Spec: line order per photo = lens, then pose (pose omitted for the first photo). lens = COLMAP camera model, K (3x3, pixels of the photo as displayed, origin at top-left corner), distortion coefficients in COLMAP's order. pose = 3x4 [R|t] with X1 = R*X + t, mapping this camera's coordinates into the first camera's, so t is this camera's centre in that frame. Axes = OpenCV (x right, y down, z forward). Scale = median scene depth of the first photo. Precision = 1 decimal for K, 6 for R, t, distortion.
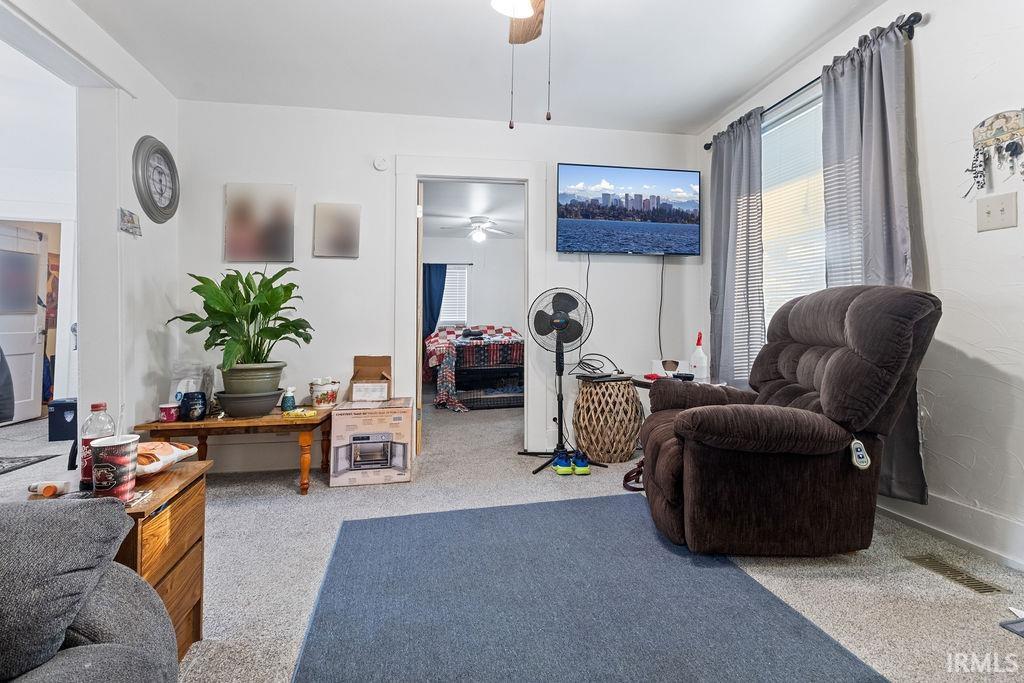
lens RADIAL K [[453.8, 0, 521.2], [0, 453.8, 313.6], [0, 0, 1]] dist [0.000600, -0.000104]
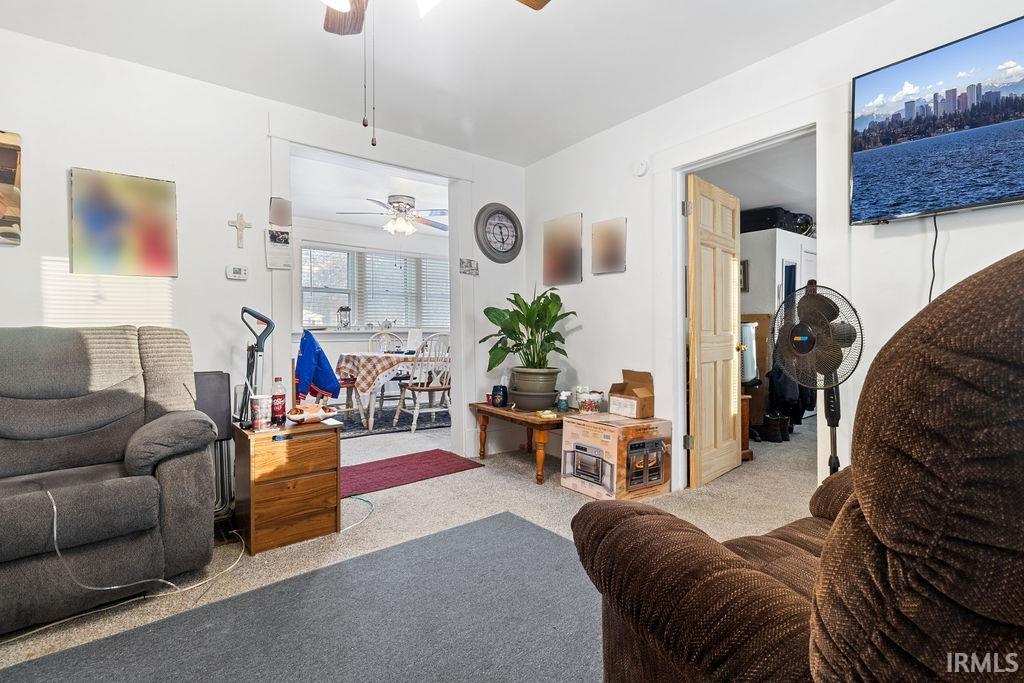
lens RADIAL K [[462.3, 0, 515.0], [0, 462.3, 325.6], [0, 0, 1]] dist [0.000448, 0.000004]
pose [[0.484857, -0.004331, -0.874583, 0.493655], [0.011928, 0.999927, 0.001661, -0.008156], [0.874512, -0.011237, 0.484873, 0.357347]]
